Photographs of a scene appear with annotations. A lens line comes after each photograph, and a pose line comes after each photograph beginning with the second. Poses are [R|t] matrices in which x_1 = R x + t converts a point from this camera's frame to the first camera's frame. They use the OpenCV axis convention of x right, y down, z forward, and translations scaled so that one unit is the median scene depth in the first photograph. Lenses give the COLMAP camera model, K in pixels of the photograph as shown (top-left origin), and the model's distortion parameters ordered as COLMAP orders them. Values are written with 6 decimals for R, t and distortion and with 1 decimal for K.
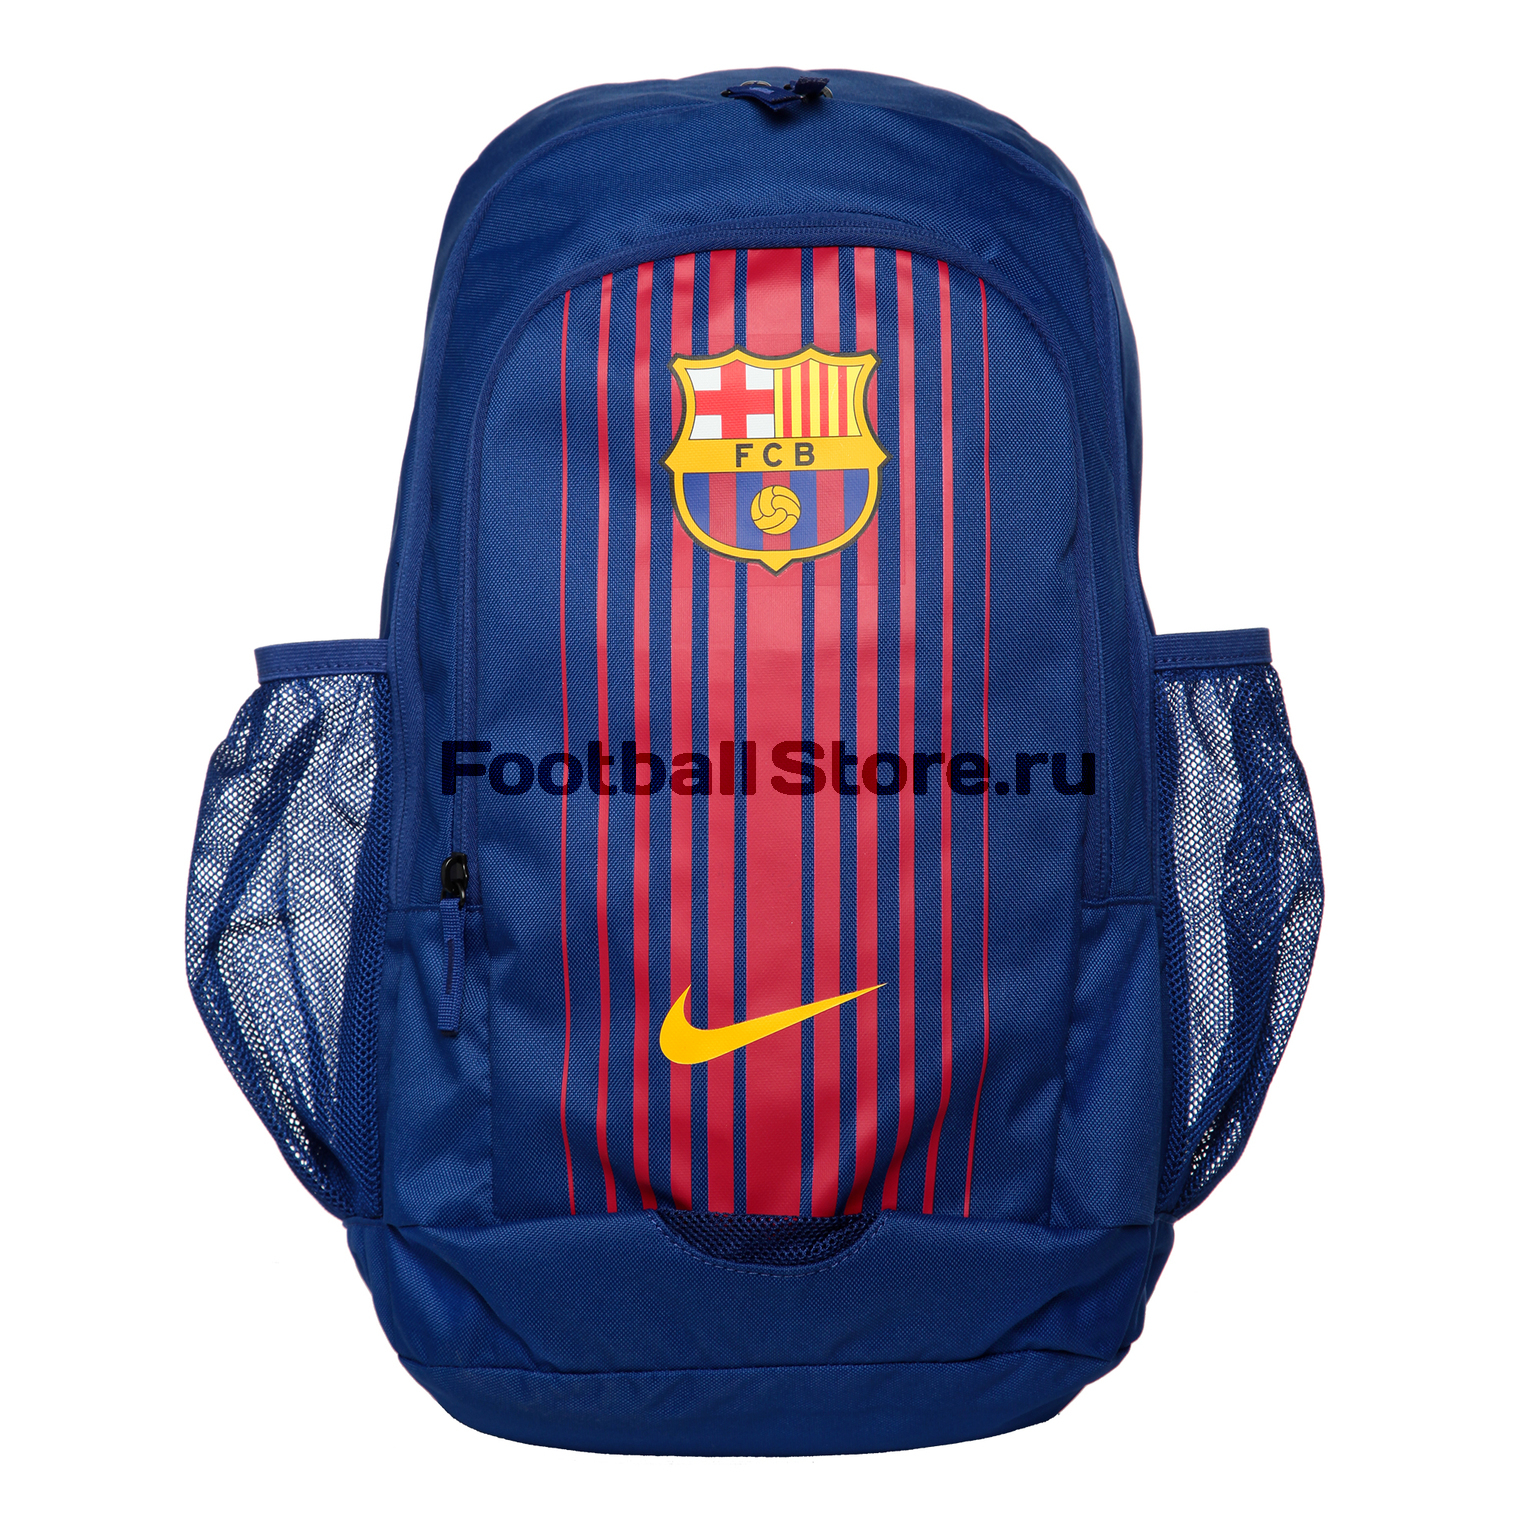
lens RADIAL K [[5133.8, 0, 767.4], [0, 5133.8, 770.1], [0, 0, 1]] dist [0.161089, 0.000000]
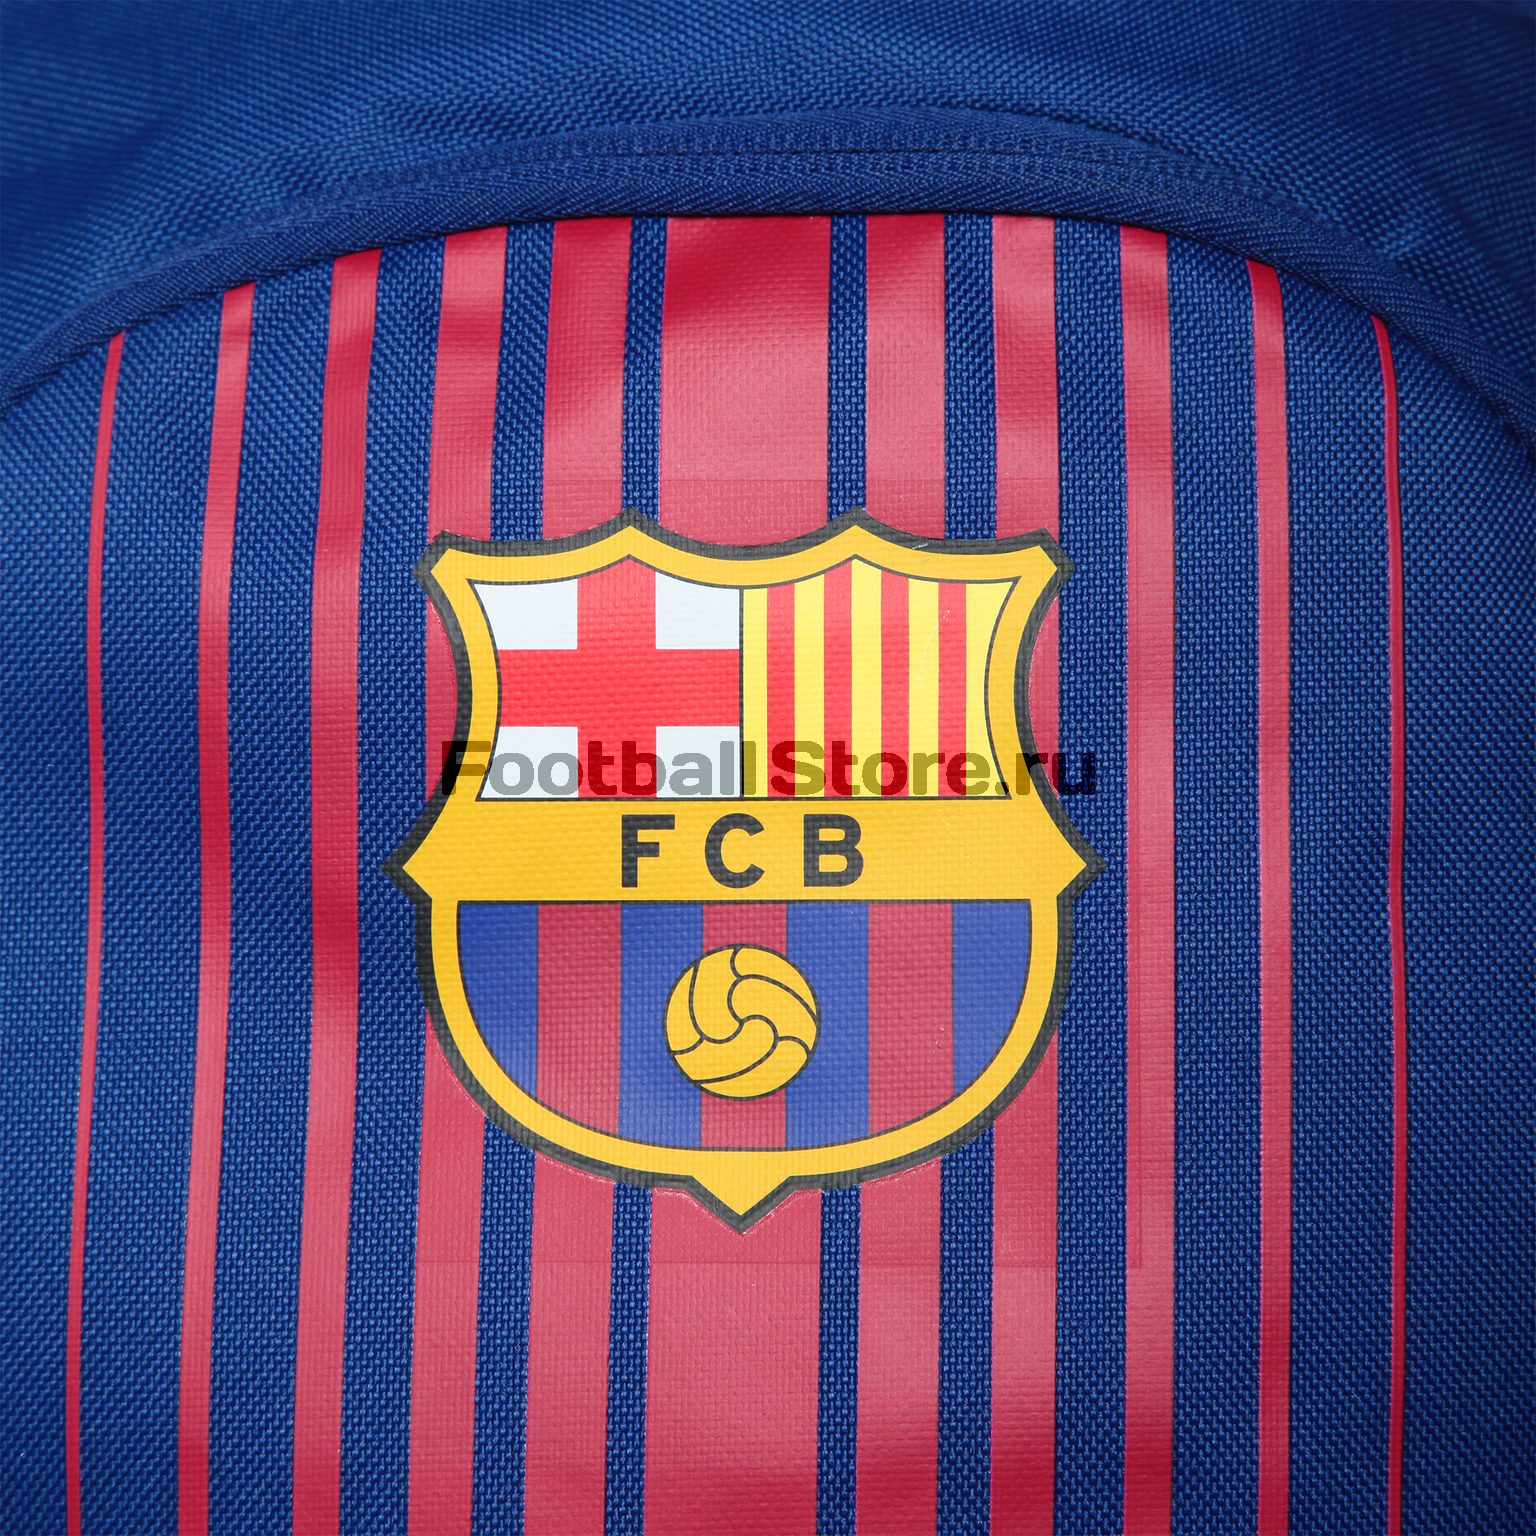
lens RADIAL K [[6065.1, 0, 770.1], [0, 6065.1, 769.3], [0, 0, 1]] dist [0.256228, 0.000000]
pose [[0.999831, 0.014578, 0.011230, -0.001117], [-0.014562, 0.999893, -0.001489, -0.065823], [-0.011251, 0.001325, 0.999936, 0.614666]]
